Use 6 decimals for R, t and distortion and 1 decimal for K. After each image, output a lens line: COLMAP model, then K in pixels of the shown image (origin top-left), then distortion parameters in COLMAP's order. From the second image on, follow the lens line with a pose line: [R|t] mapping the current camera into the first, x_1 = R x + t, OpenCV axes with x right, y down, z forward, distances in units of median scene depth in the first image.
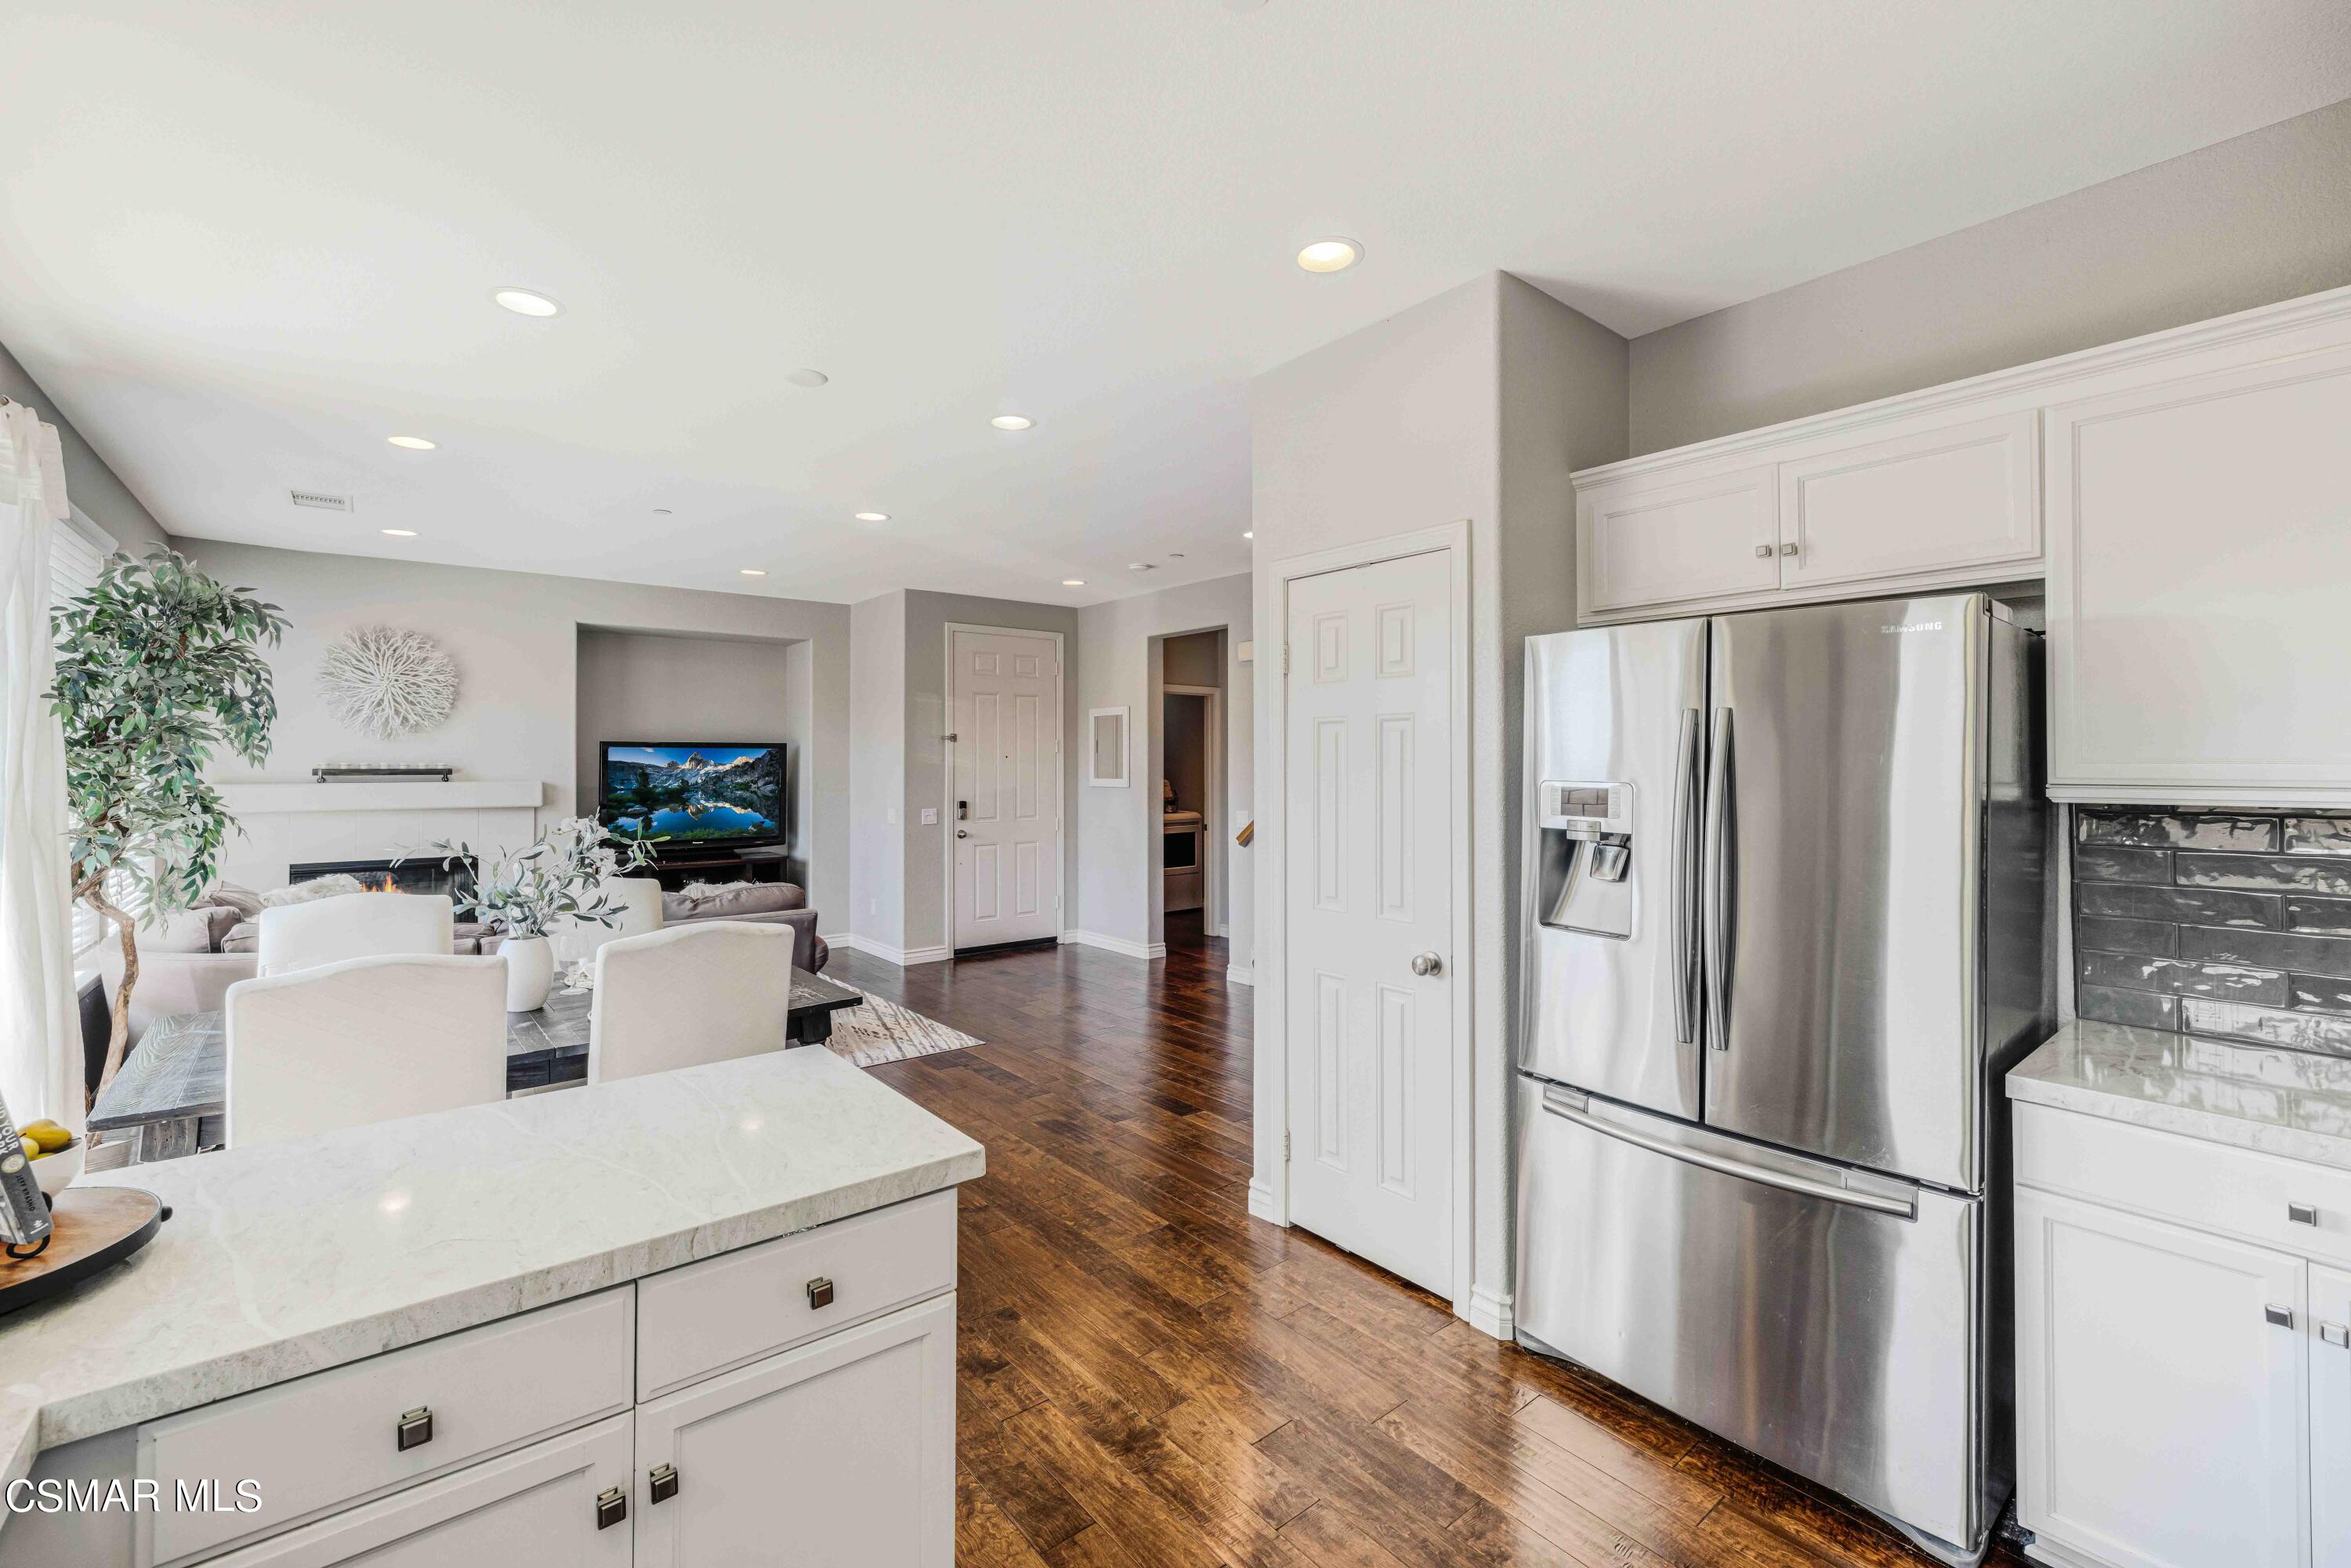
lens RADIAL K [[981.0, 0, 1189.2], [0, 981.0, 770.8], [0, 0, 1]] dist [0.000845, -0.000135]
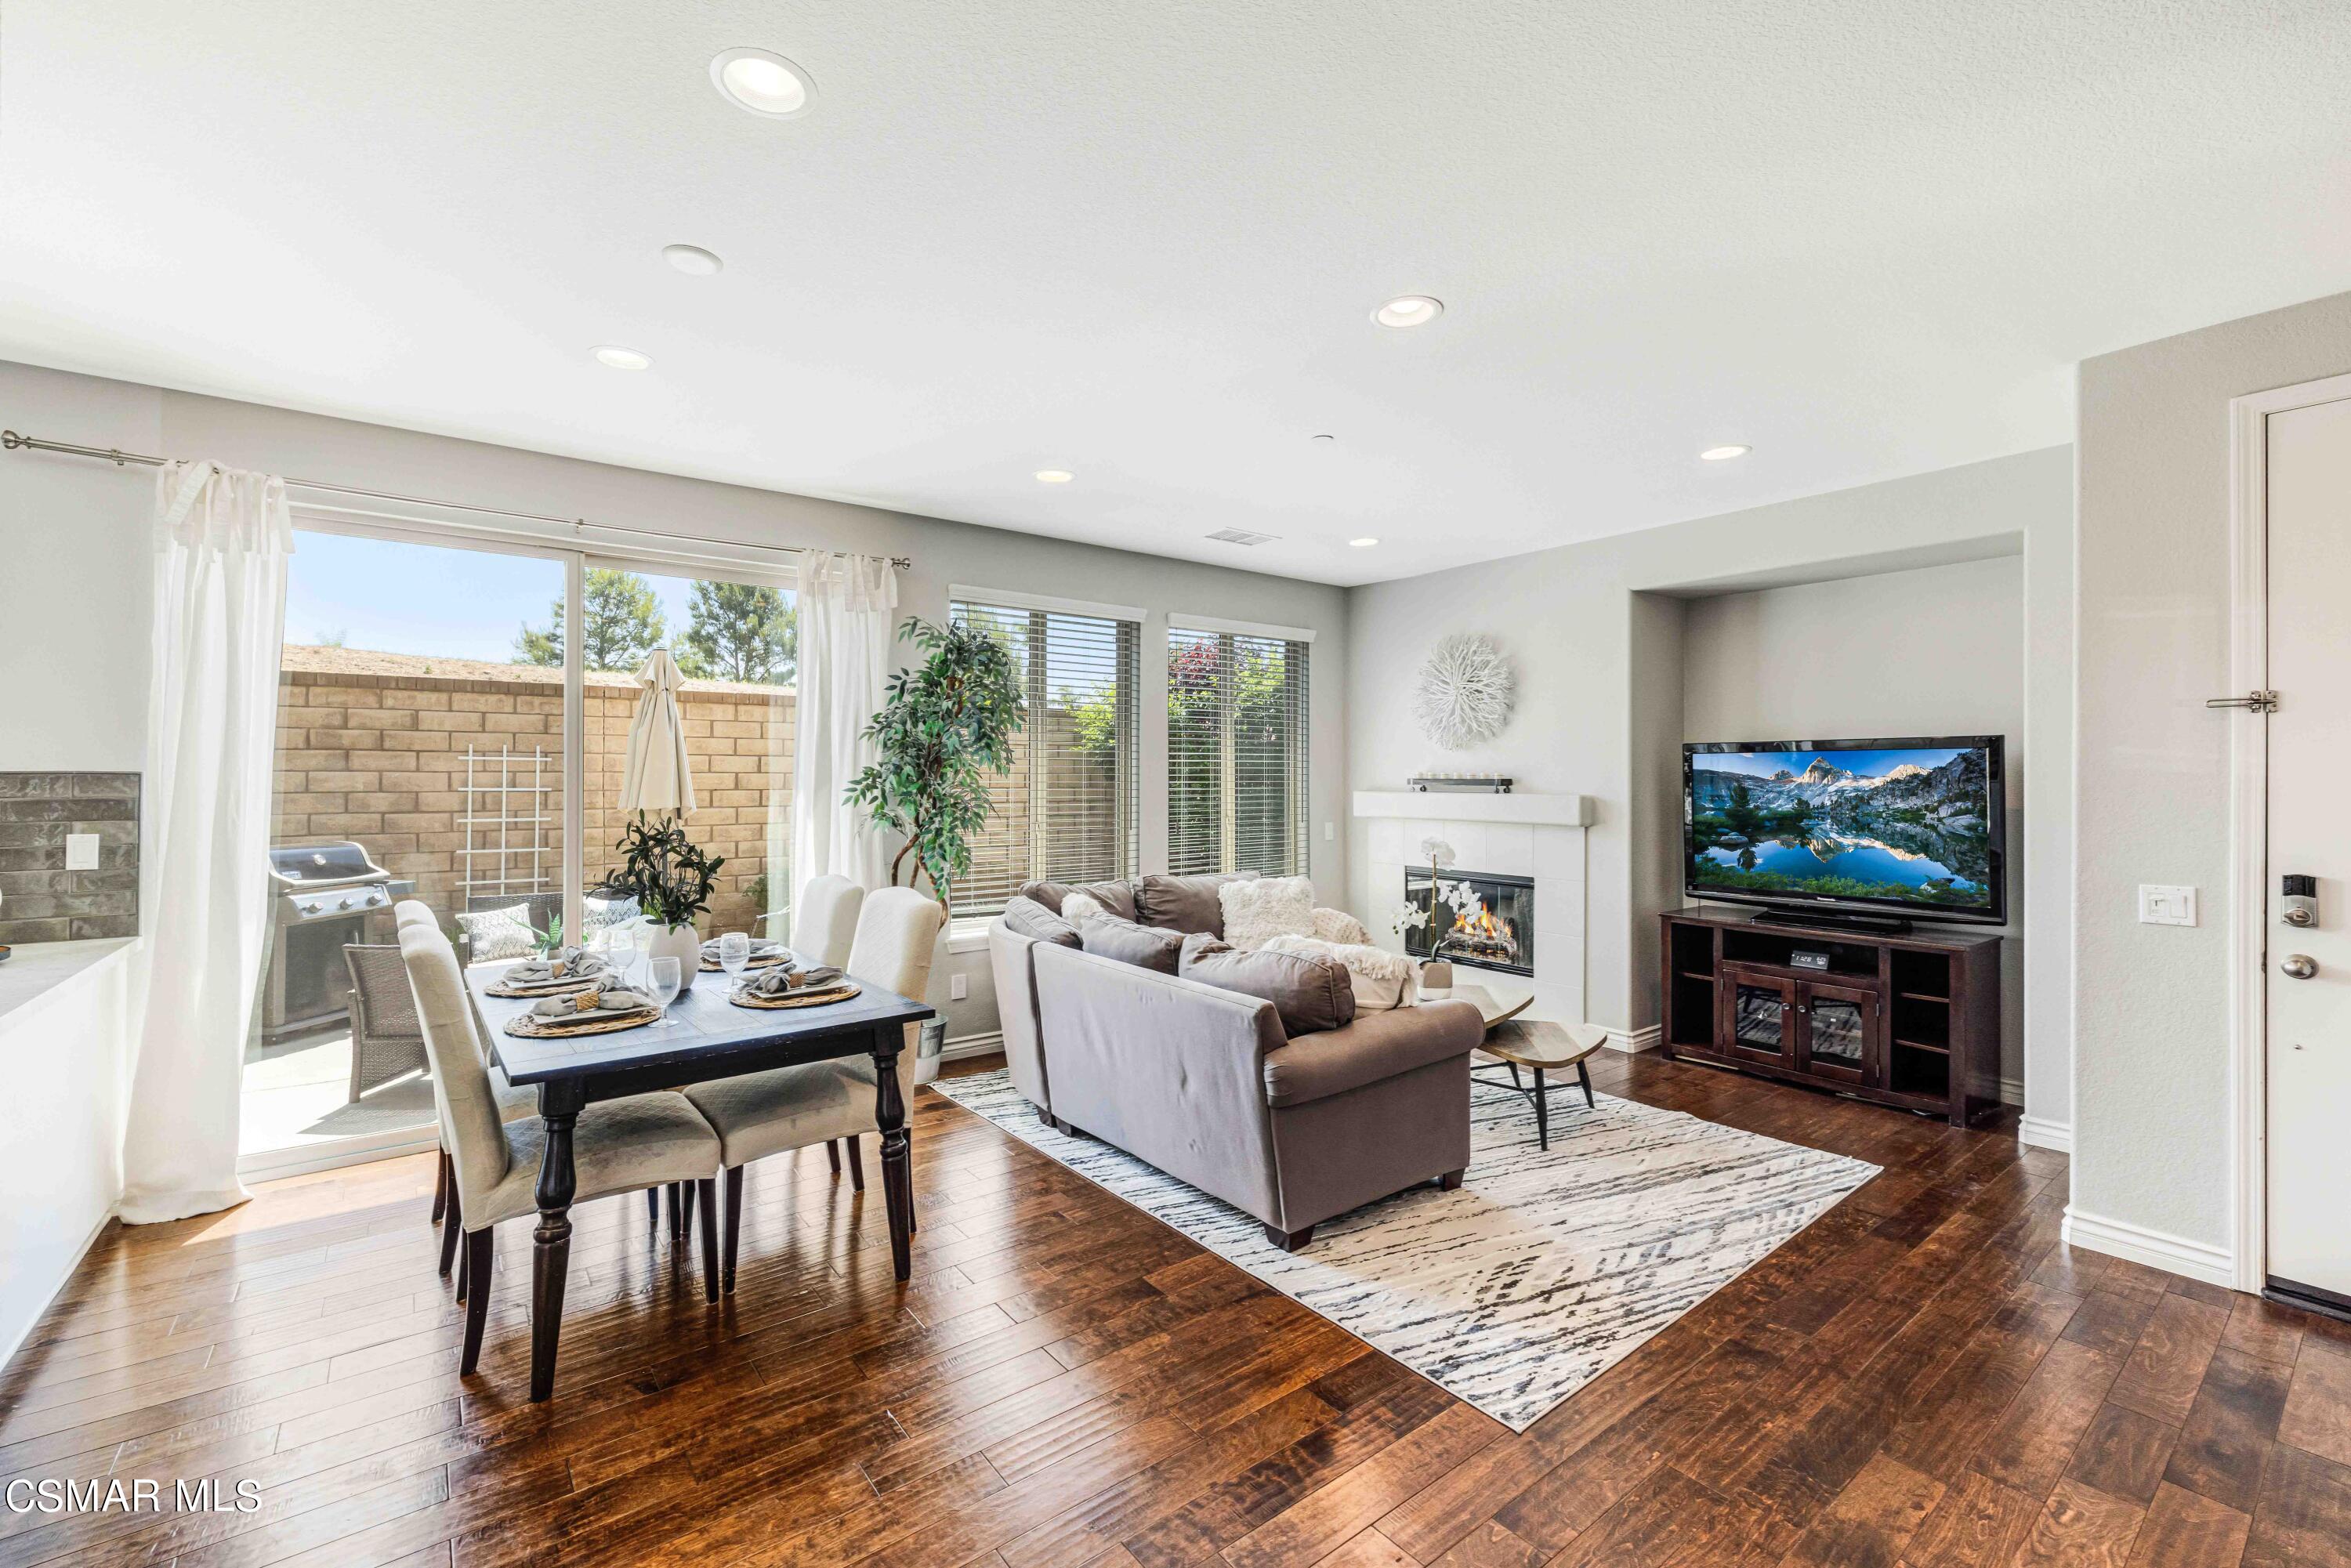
lens RADIAL K [[981.0, 0, 1172.2], [0, 981.0, 776.9], [0, 0, 1]] dist [0.000845, -0.000135]
pose [[-0.047248, -0.000748, -0.998883, 0.153531], [-0.015291, 0.999883, -0.000025, 0.000660], [0.998766, 0.015273, -0.047254, 0.613447]]
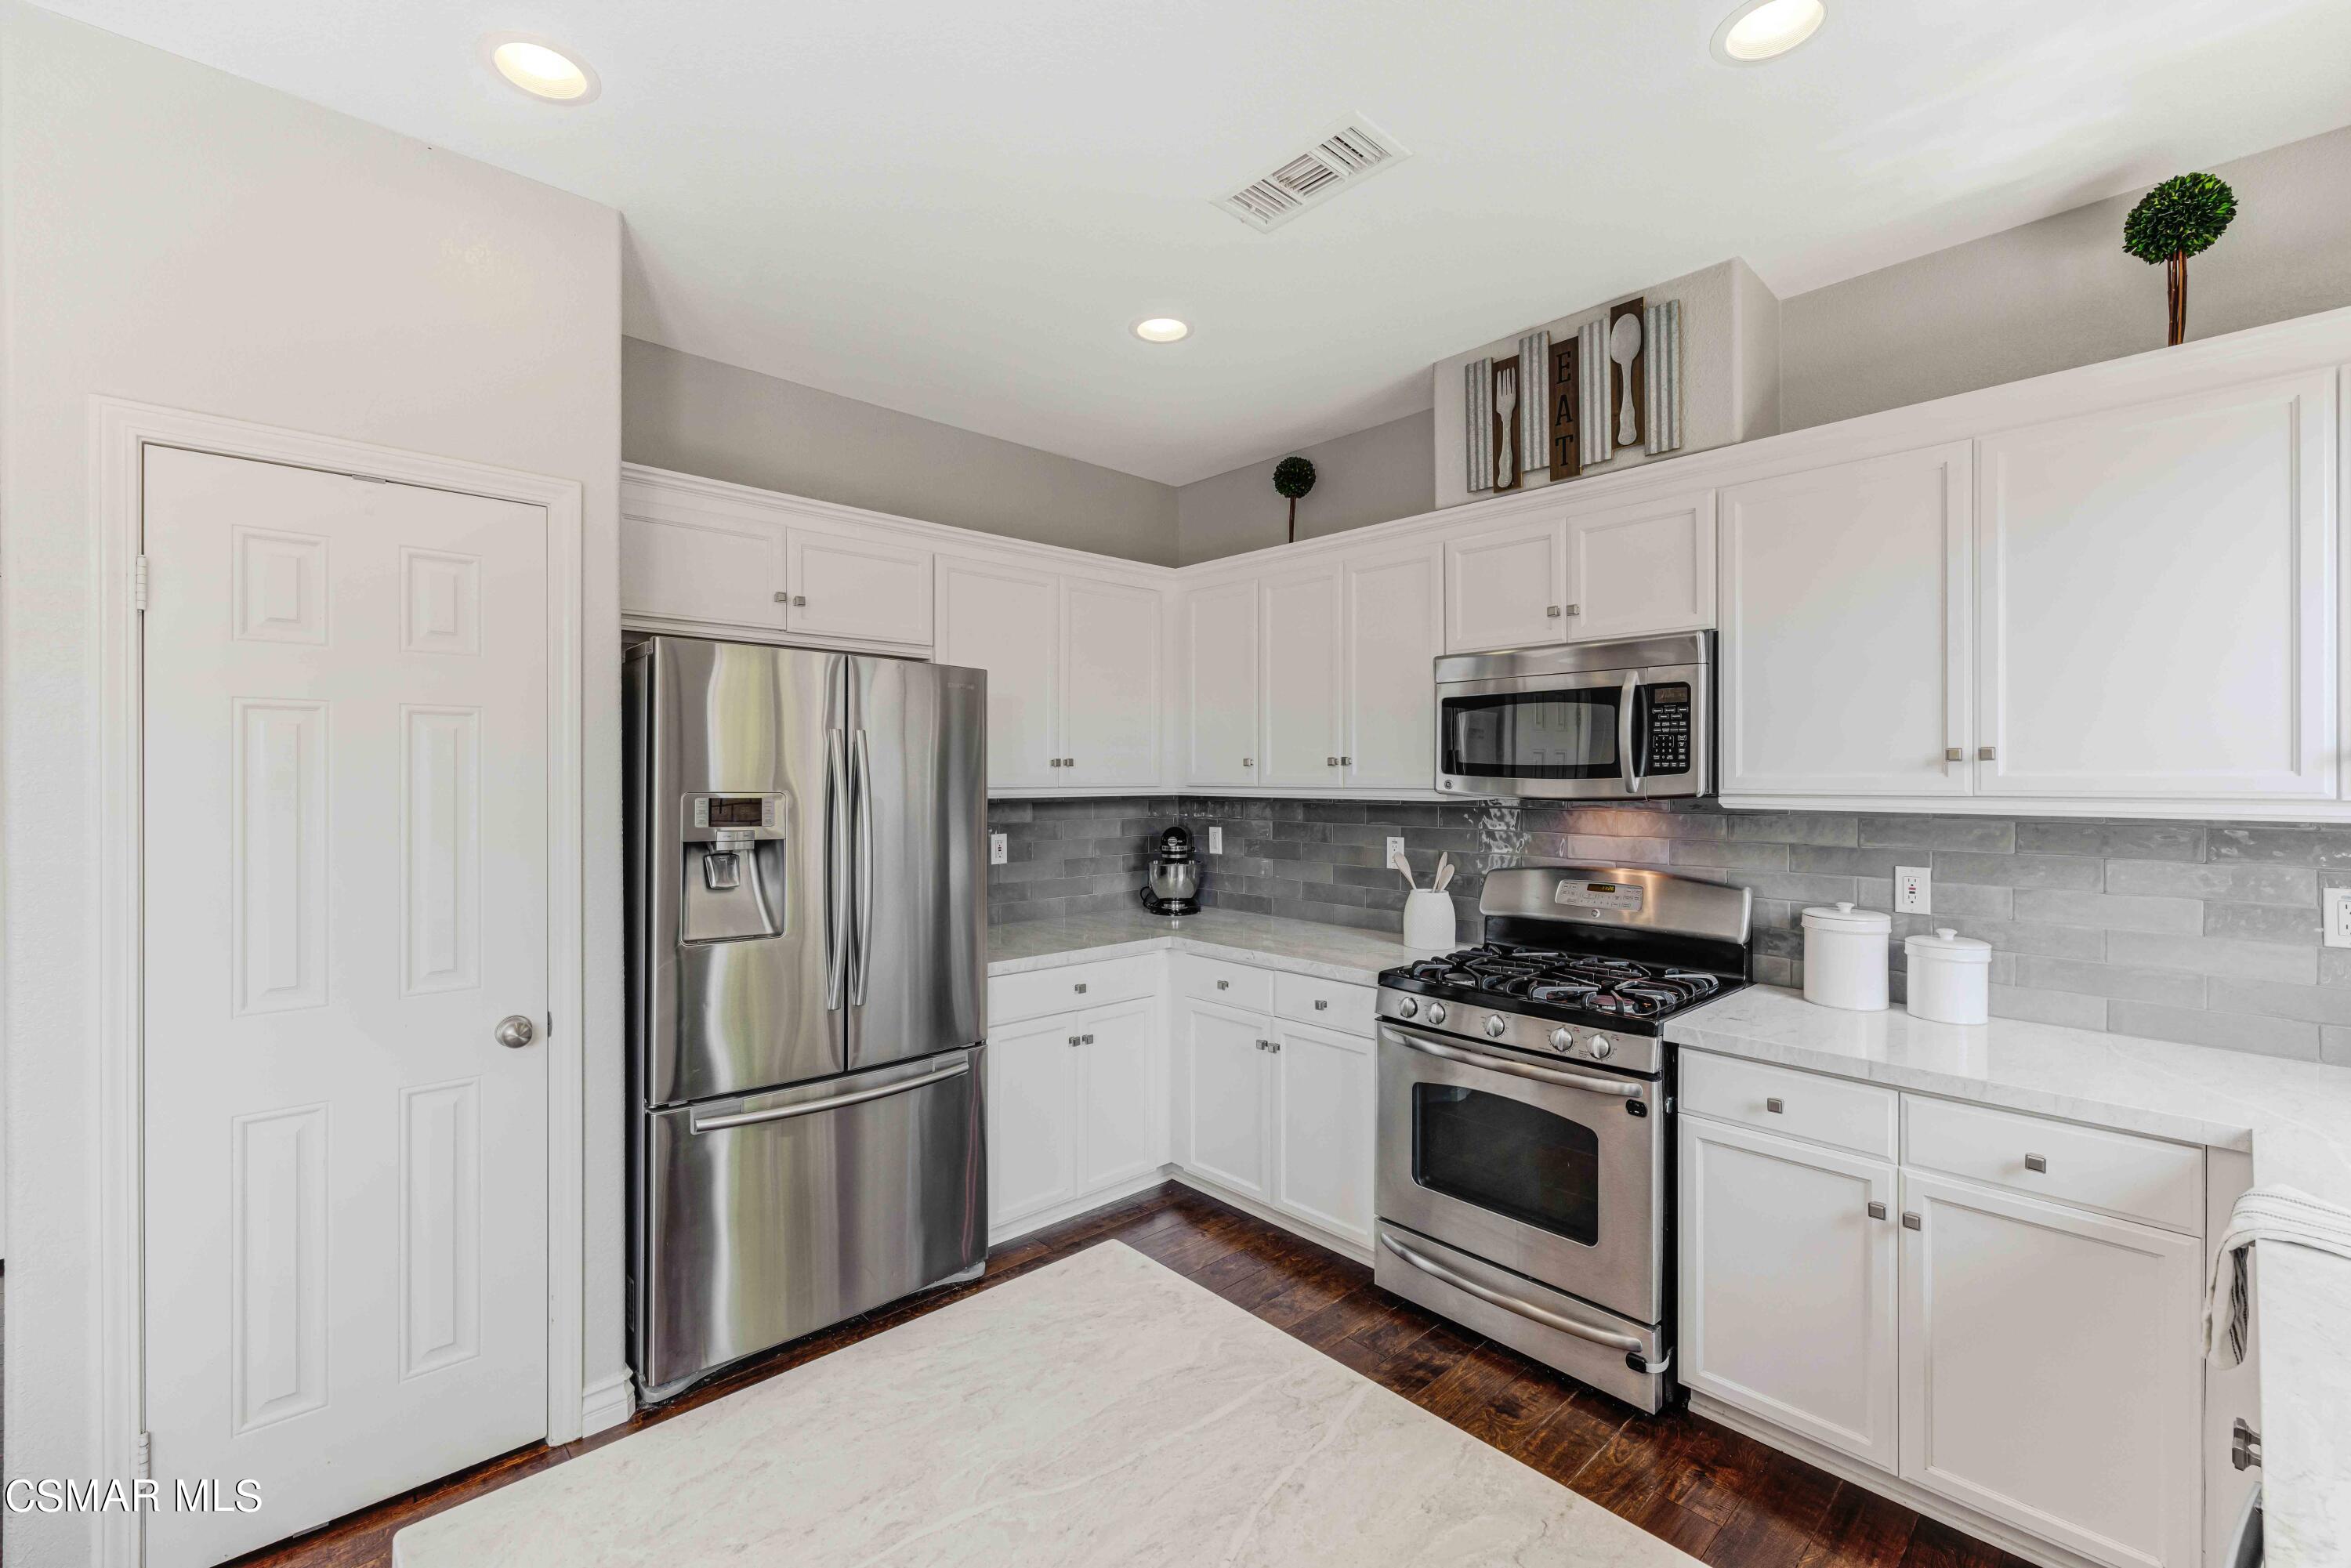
lens RADIAL K [[981.0, 0, 1176.9], [0, 981.0, 785.6], [0, 0, 1]] dist [0.000845, -0.000135]
pose [[-0.044861, -0.007203, 0.998967, -0.193591], [0.004214, 0.999964, 0.007400, -0.000236], [-0.998984, 0.004541, -0.044829, 0.177340]]
